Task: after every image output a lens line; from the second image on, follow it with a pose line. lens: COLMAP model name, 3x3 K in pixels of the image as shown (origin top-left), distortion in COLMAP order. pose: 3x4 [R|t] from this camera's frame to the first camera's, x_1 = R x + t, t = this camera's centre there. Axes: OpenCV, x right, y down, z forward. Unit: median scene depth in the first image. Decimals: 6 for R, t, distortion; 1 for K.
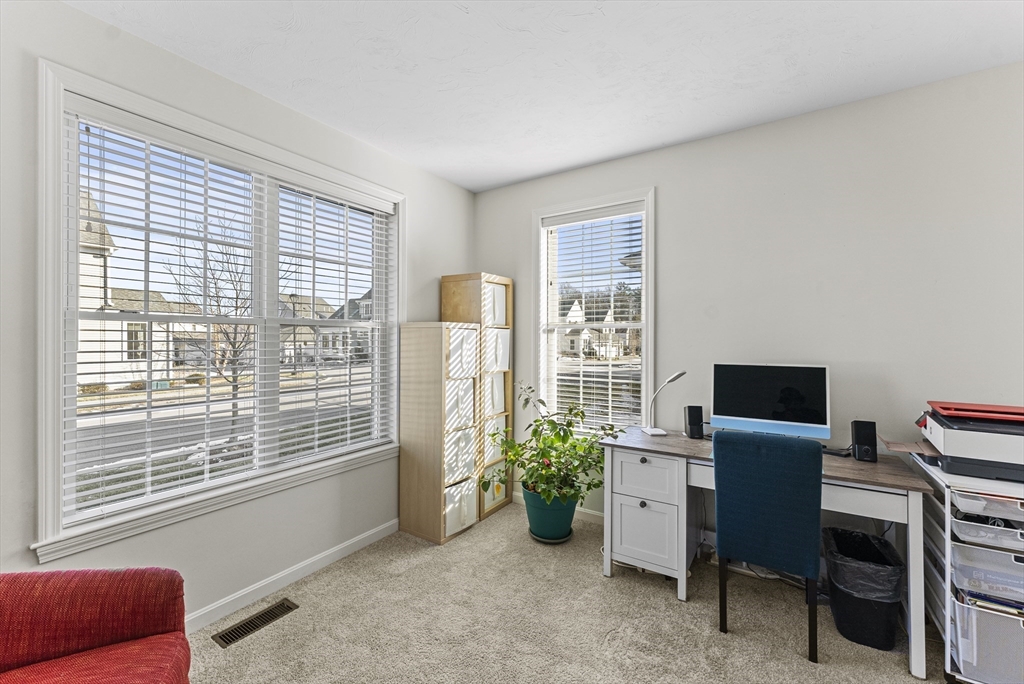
lens RADIAL K [[417.1, 0, 514.2], [0, 417.1, 336.8], [0, 0, 1]] dist [-0.000010, -0.000038]
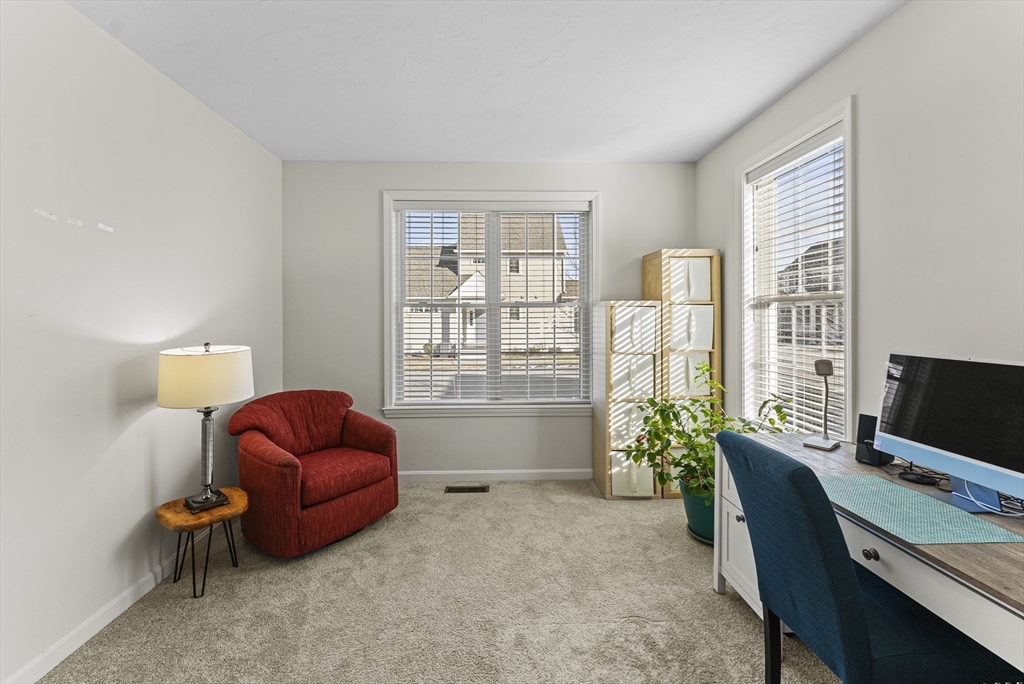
lens RADIAL K [[421.5, 0, 505.2], [0, 421.5, 314.6], [0, 0, 1]] dist [0.000260, 0.000606]
pose [[0.574987, -0.006710, -0.818135, 0.566315], [0.007024, 0.999970, -0.003264, 0.002837], [0.818133, -0.003870, 0.575016, 0.120659]]
